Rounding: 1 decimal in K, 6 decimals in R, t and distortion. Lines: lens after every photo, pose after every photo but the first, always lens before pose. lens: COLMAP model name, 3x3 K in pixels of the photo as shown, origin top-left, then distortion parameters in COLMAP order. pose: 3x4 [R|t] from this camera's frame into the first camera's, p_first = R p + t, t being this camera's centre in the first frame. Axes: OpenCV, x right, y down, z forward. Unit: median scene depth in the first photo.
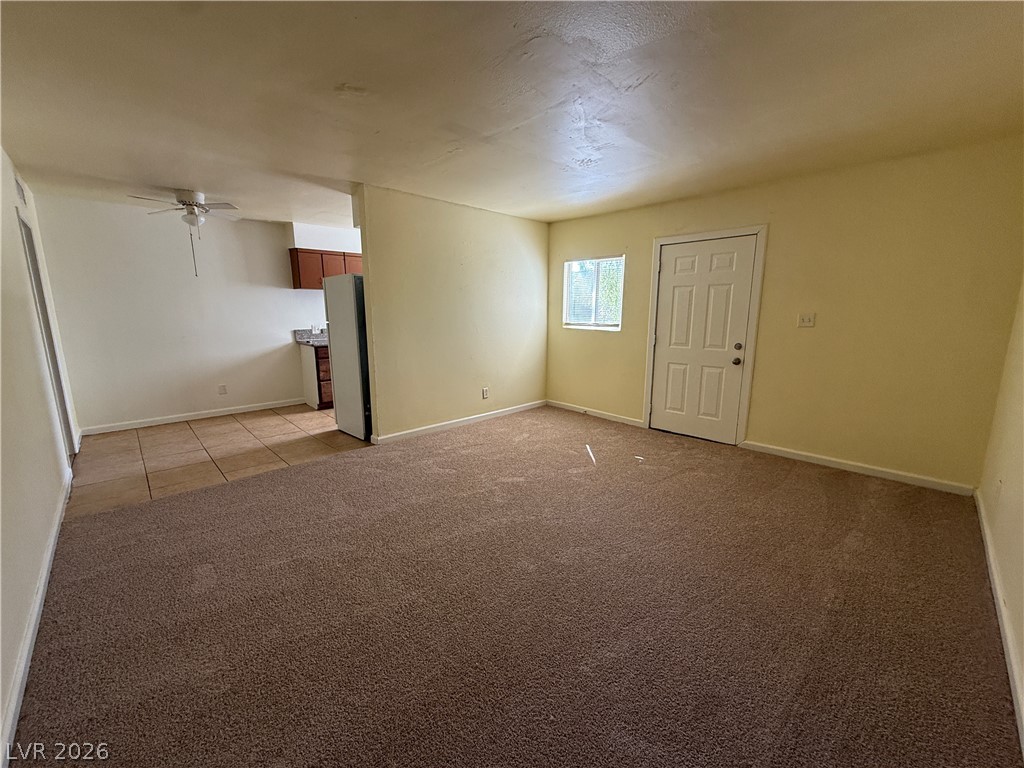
lens RADIAL K [[408.4, 0, 510.4], [0, 408.4, 384.0], [0, 0, 1]] dist [0.001617, 0.000326]
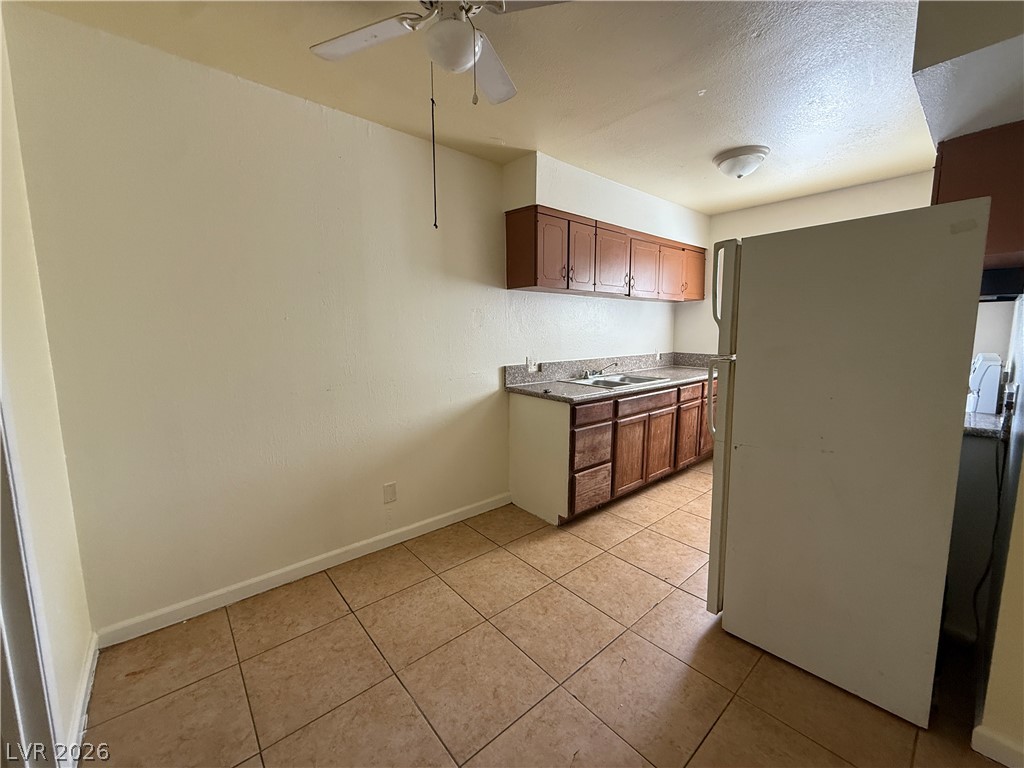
lens RADIAL K [[408.4, 0, 510.4], [0, 408.4, 384.0], [0, 0, 1]] dist [0.001617, 0.000326]
pose [[0.998517, 0.004224, -0.054278, -0.524249], [-0.007038, 0.998634, -0.051769, -0.088103], [0.053985, 0.052074, 0.997183, 0.510505]]
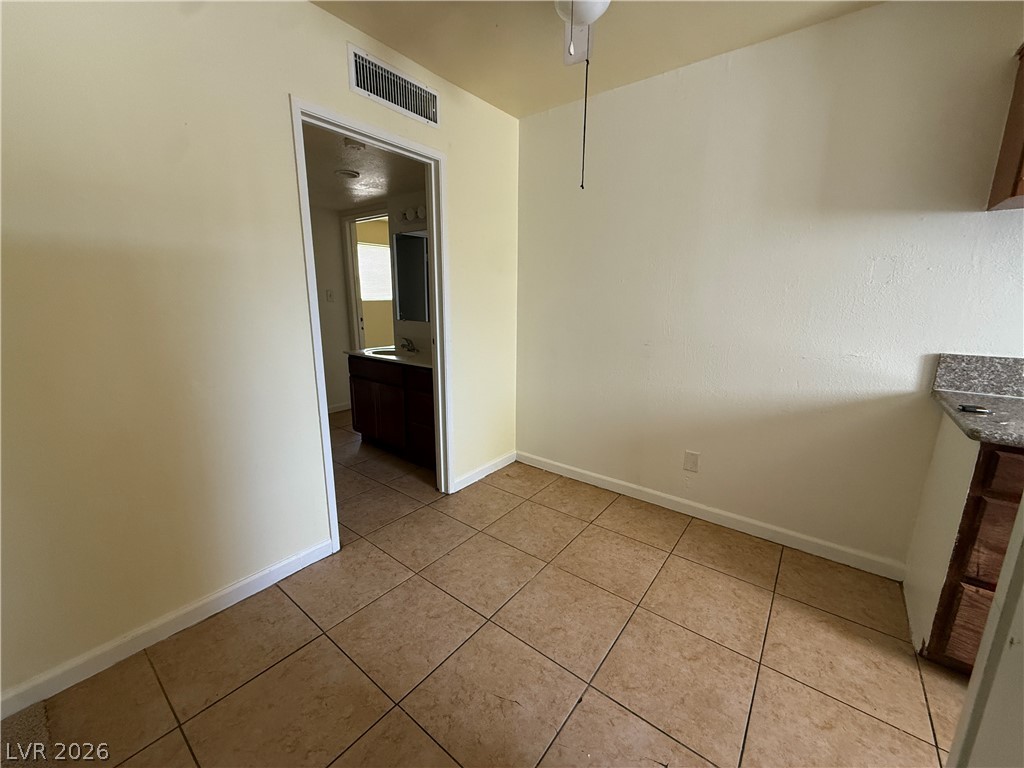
lens RADIAL K [[408.4, 0, 510.4], [0, 408.4, 384.0], [0, 0, 1]] dist [0.001617, 0.000326]
pose [[0.142096, 0.210531, -0.967205, -0.297039], [-0.184136, 0.965687, 0.183148, -0.115464], [0.972575, 0.152073, 0.175987, 0.688495]]
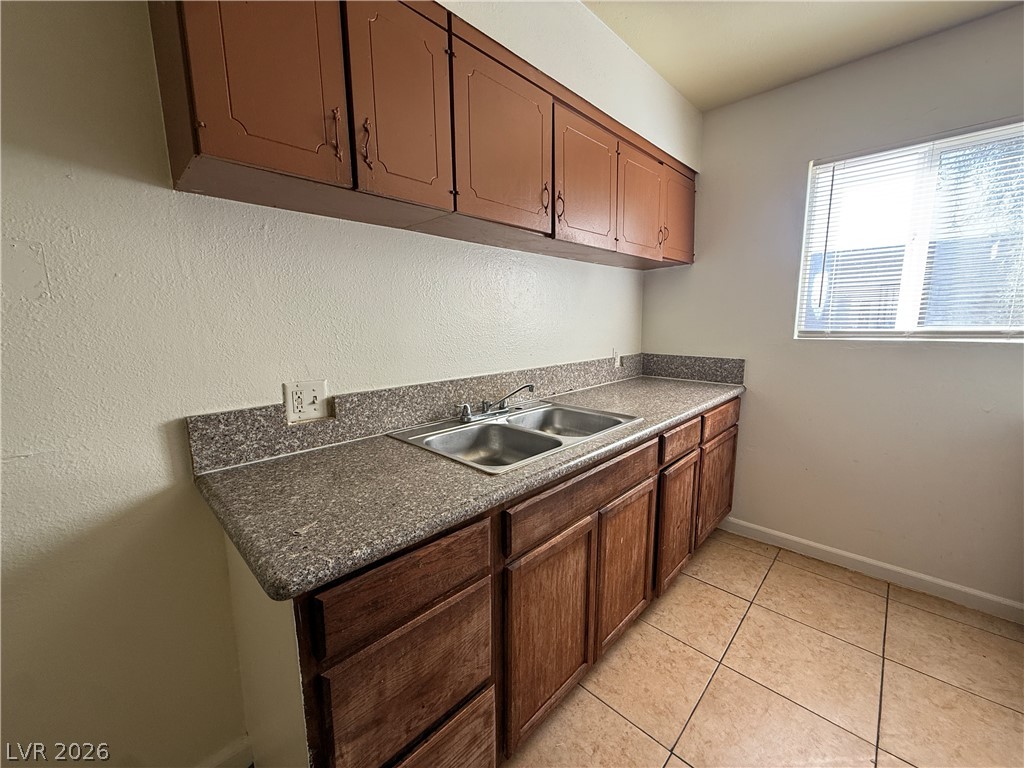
lens RADIAL K [[403.6, 0, 512.0], [0, 403.6, 384.0], [0, 0, 1]] dist [-0.000497, 0.000033]
pose [[0.999207, -0.017250, 0.035898, -0.415335], [0.018415, 0.999306, -0.032368, -0.148195], [-0.035314, 0.033004, 0.998831, 0.870468]]
